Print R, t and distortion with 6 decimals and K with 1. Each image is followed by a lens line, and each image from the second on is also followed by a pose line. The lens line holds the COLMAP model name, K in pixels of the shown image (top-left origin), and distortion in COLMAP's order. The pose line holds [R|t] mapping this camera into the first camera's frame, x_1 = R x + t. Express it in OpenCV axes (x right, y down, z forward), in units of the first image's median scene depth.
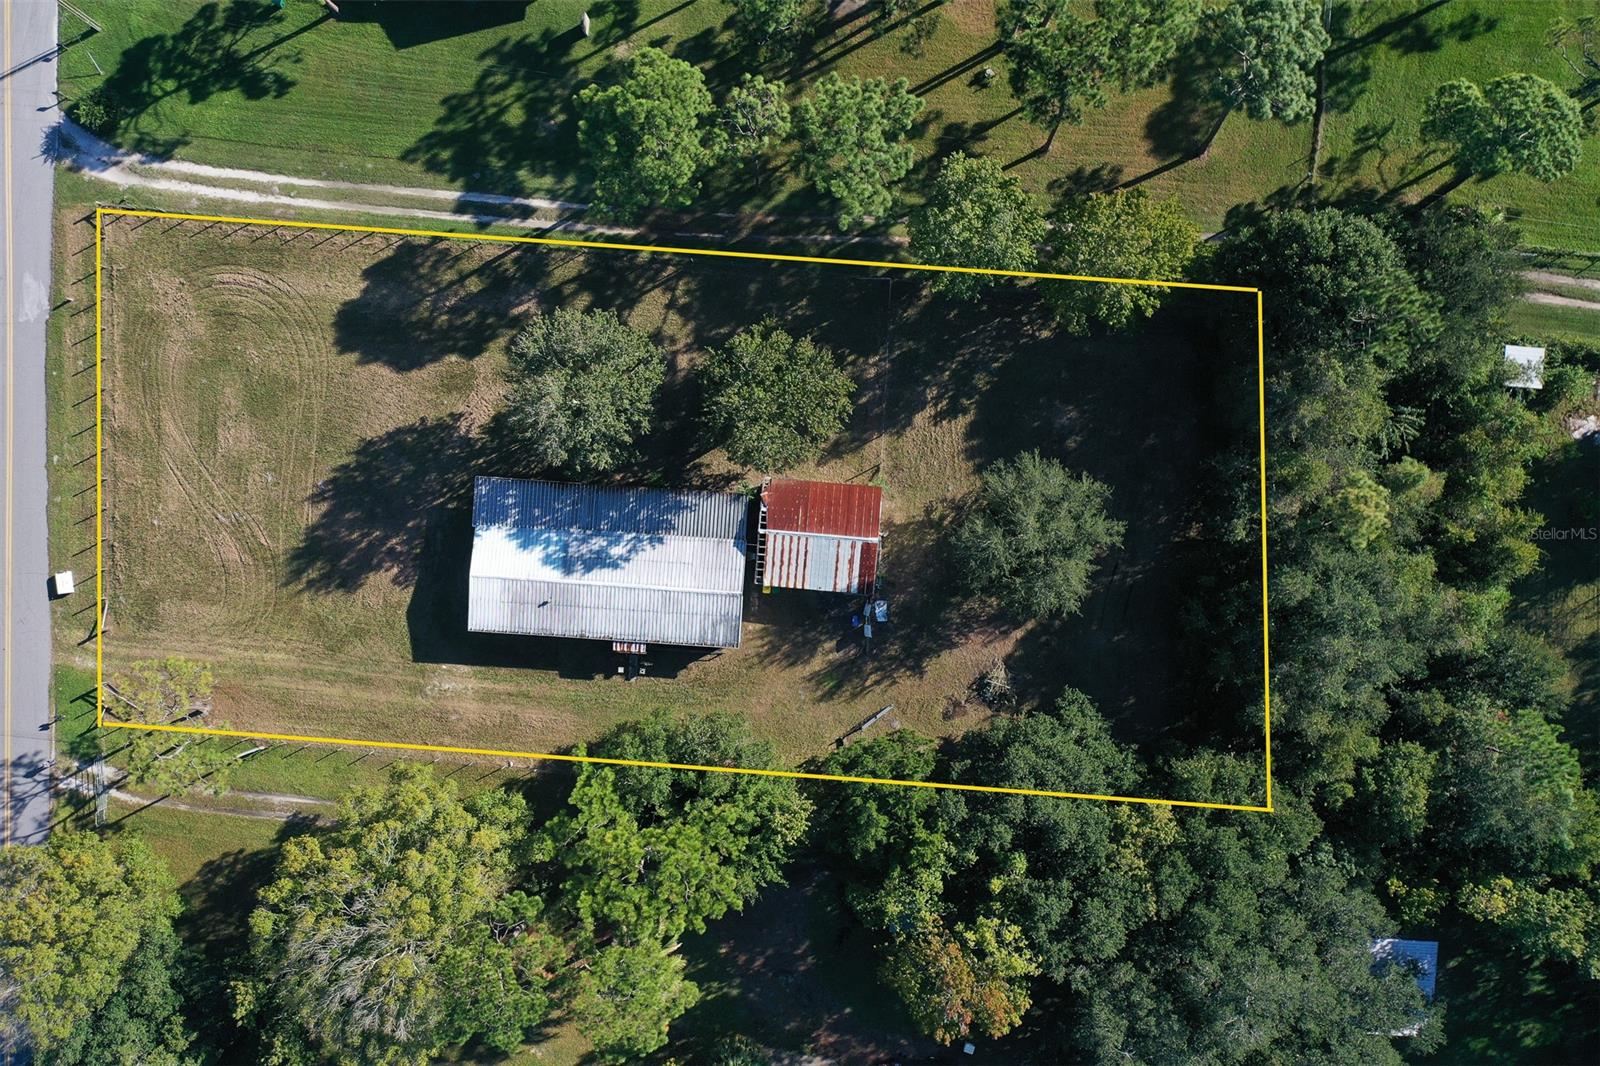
lens RADIAL K [[1261.1, 0, 800.4], [0, 1261.1, 529.0], [0, 0, 1]] dist [0.005182, 0.001644]
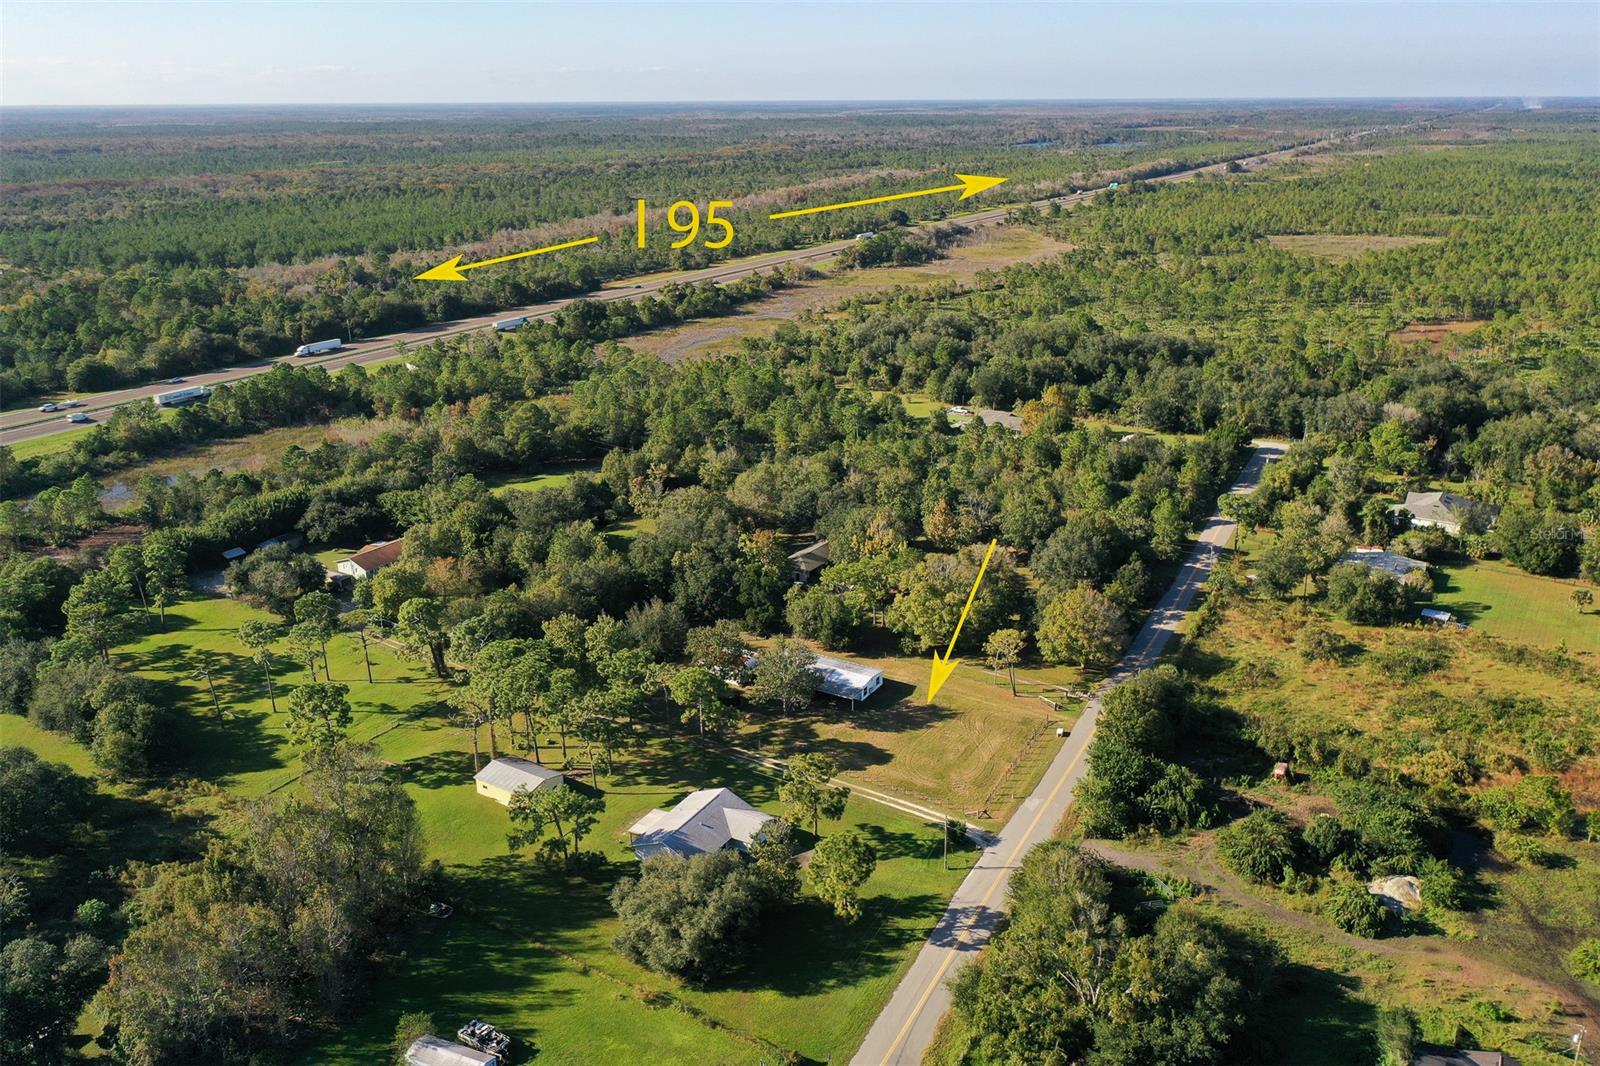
lens RADIAL K [[1261.1, 0, 806.0], [0, 1261.1, 529.3], [0, 0, 1]] dist [0.005182, 0.001644]
pose [[-0.887935, -0.122956, 0.443231, -1.109682], [0.459018, -0.298811, 0.836668, -1.809930], [0.029569, 0.946358, 0.321764, 0.011392]]
